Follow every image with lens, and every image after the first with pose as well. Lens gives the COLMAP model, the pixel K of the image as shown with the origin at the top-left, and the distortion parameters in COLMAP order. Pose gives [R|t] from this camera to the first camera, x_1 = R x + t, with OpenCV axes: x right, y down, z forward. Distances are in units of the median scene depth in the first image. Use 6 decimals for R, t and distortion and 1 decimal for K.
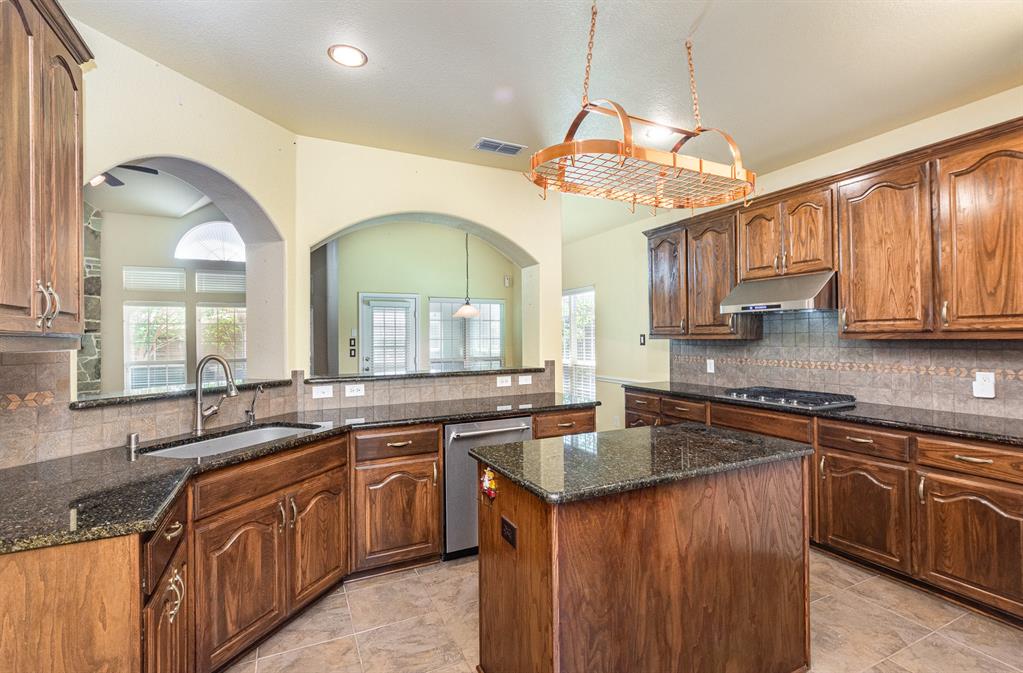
lens RADIAL K [[468.1, 0, 515.6], [0, 468.1, 336.5], [0, 0, 1]] dist [0.002890, 0.000316]
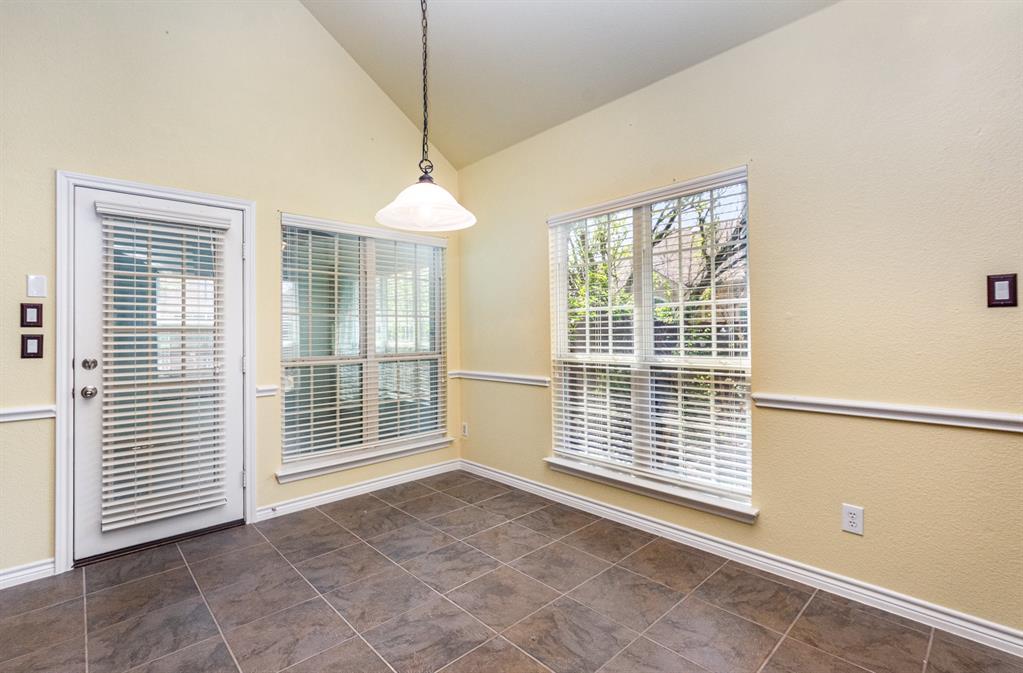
lens RADIAL K [[452.1, 0, 516.8], [0, 452.1, 339.7], [0, 0, 1]] dist [0.001432, 0.000311]
pose [[0.952798, 0.000210, 0.303606, -0.115385], [0.001093, 0.999991, -0.004123, 0.032855], [-0.303604, 0.004260, 0.952789, 0.584810]]
